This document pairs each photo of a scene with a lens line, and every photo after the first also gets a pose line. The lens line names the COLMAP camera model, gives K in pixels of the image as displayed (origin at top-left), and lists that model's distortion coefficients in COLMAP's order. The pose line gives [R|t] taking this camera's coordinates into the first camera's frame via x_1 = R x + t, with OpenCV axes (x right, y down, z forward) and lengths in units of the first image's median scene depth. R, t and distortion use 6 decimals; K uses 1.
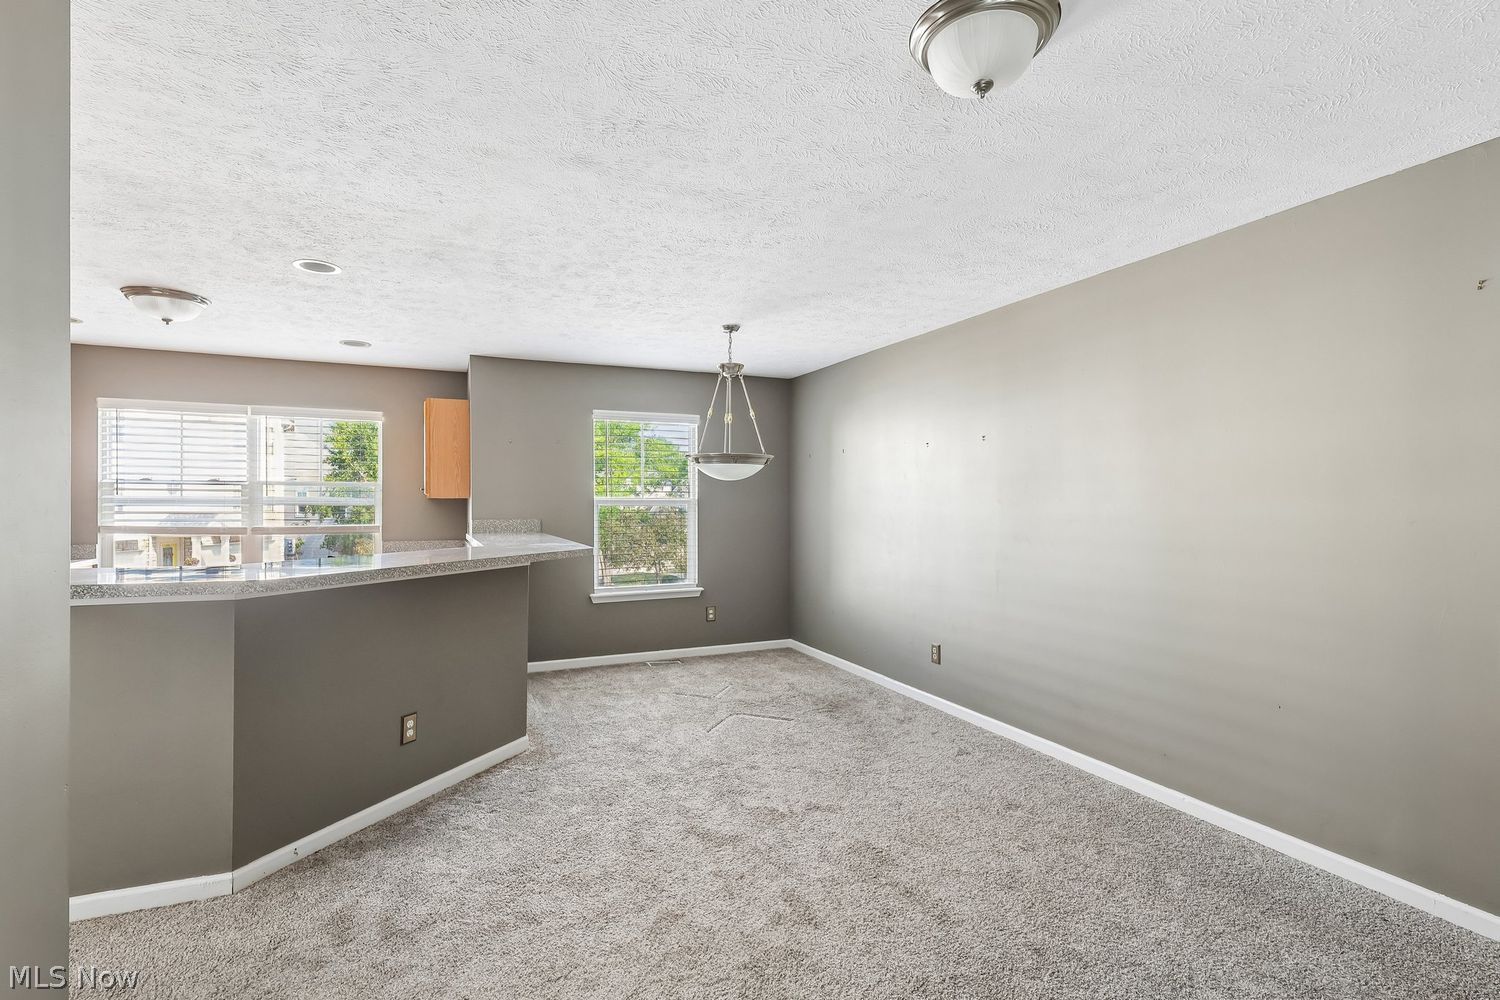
lens RADIAL K [[701.9, 0, 747.5], [0, 701.9, 503.5], [0, 0, 1]] dist [-0.001941, -0.000214]
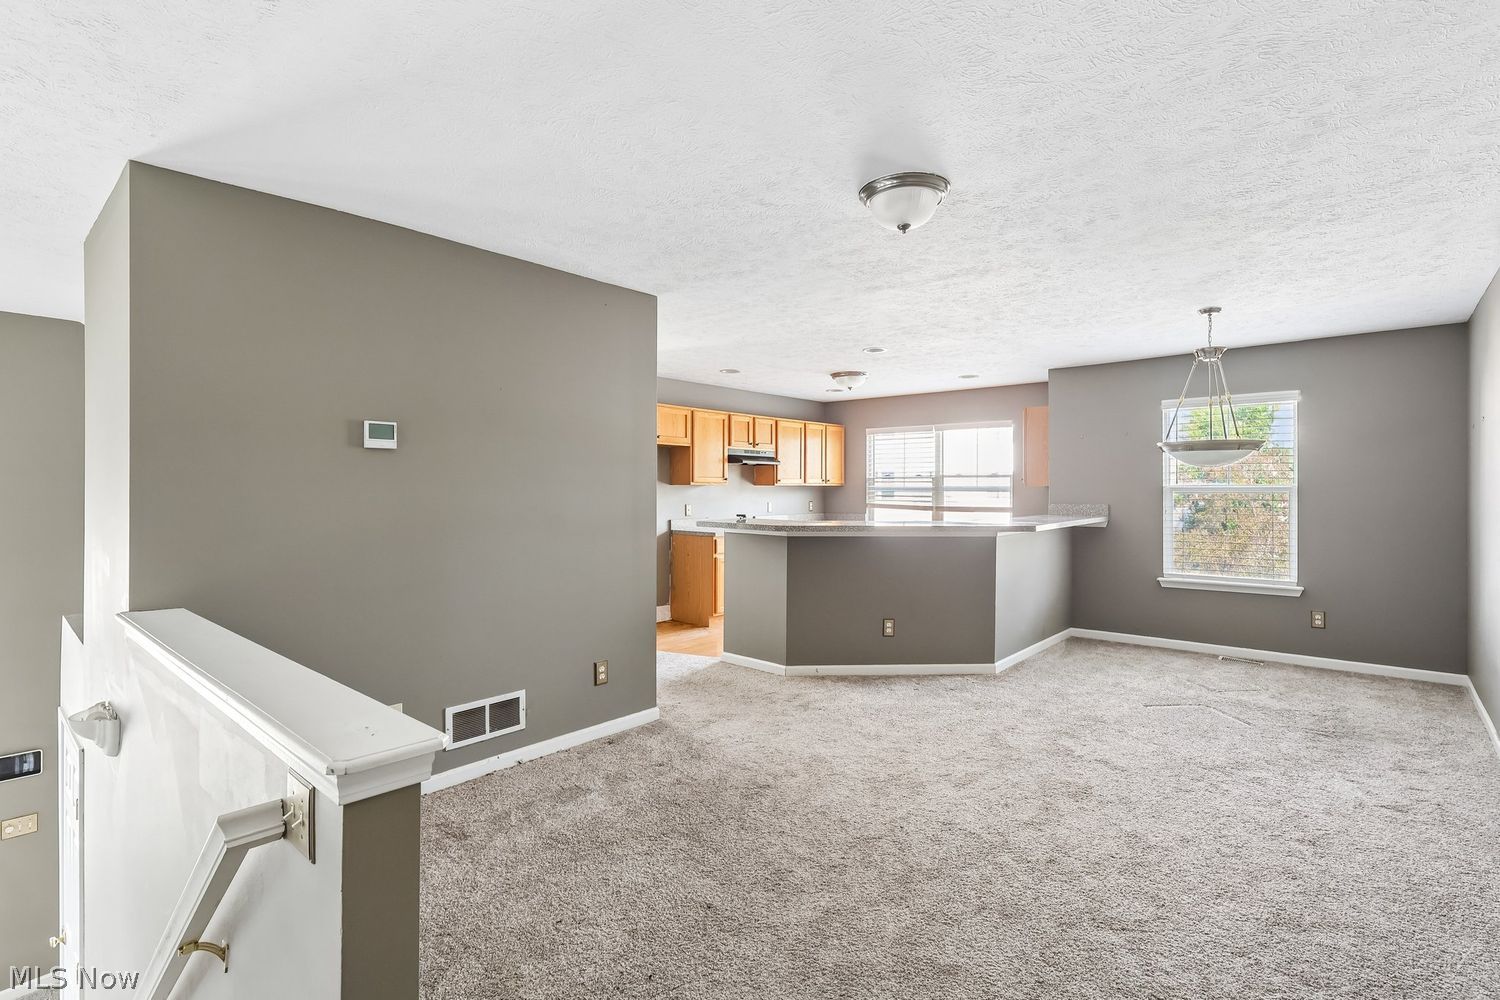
lens RADIAL K [[707.9, 0, 748.4], [0, 707.9, 489.5], [0, 0, 1]] dist [0.001892, -0.000751]
pose [[0.418189, 0.000118, -0.908360, 0.599386], [-0.001218, 0.999999, -0.000431, -0.000774], [0.908359, 0.001287, 0.418189, 0.005977]]
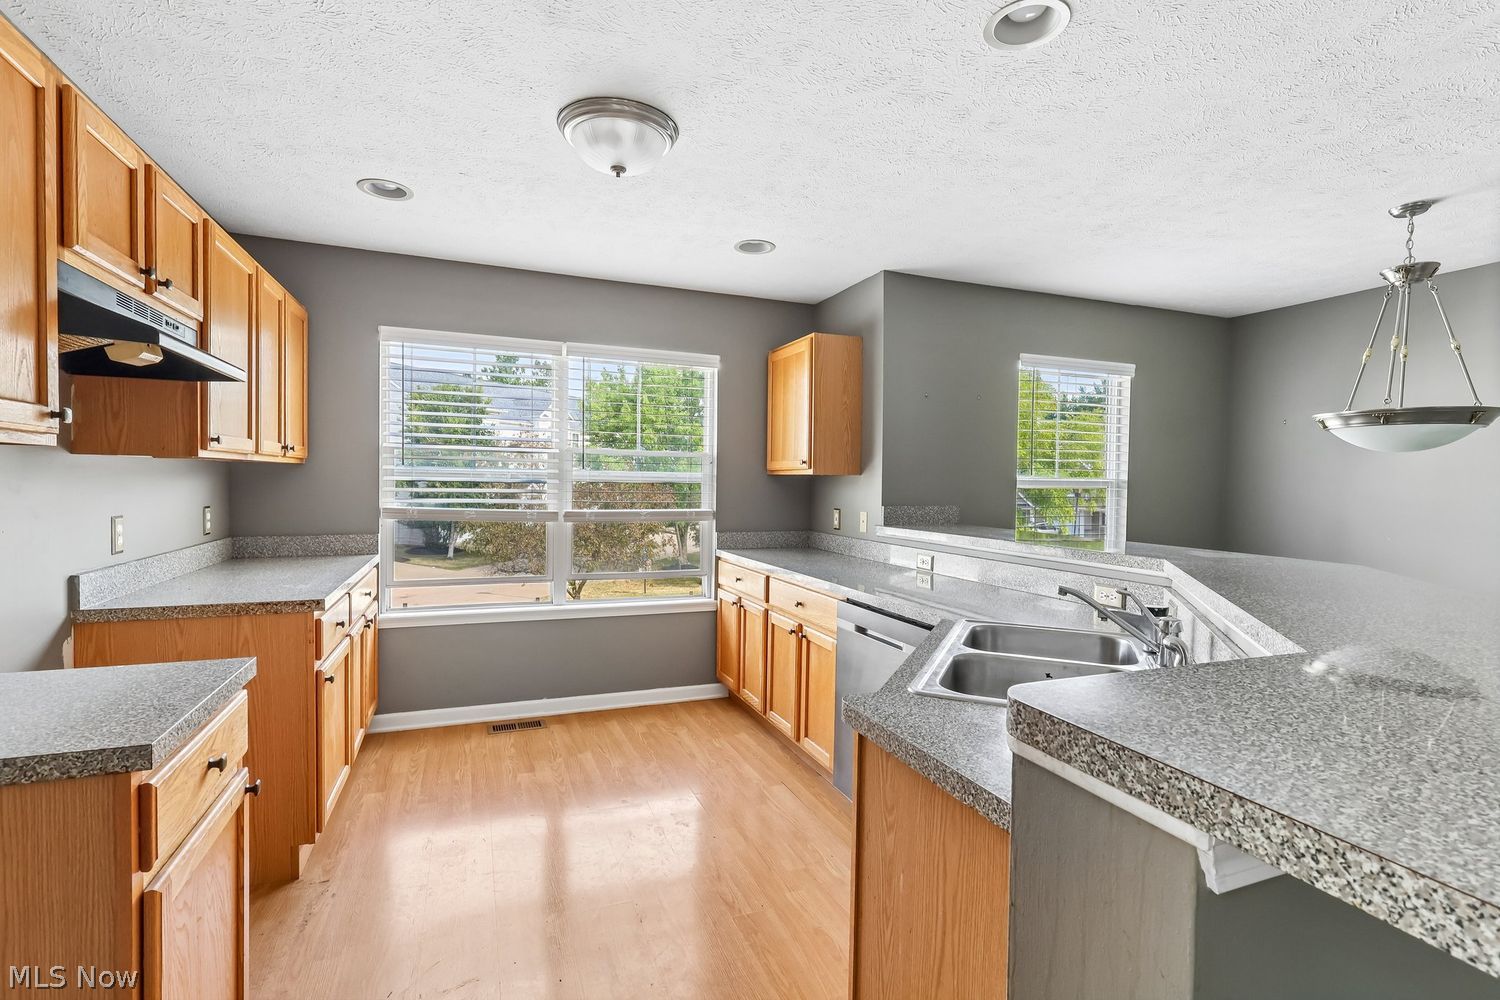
lens RADIAL K [[691.7, 0, 743.5], [0, 691.7, 499.2], [0, 0, 1]] dist [-0.002428, 0.000064]
pose [[0.998851, 0.014107, -0.045806, -0.585260], [-0.012932, 0.999582, 0.025840, -0.000026], [0.046151, -0.025218, 0.998616, 0.351567]]
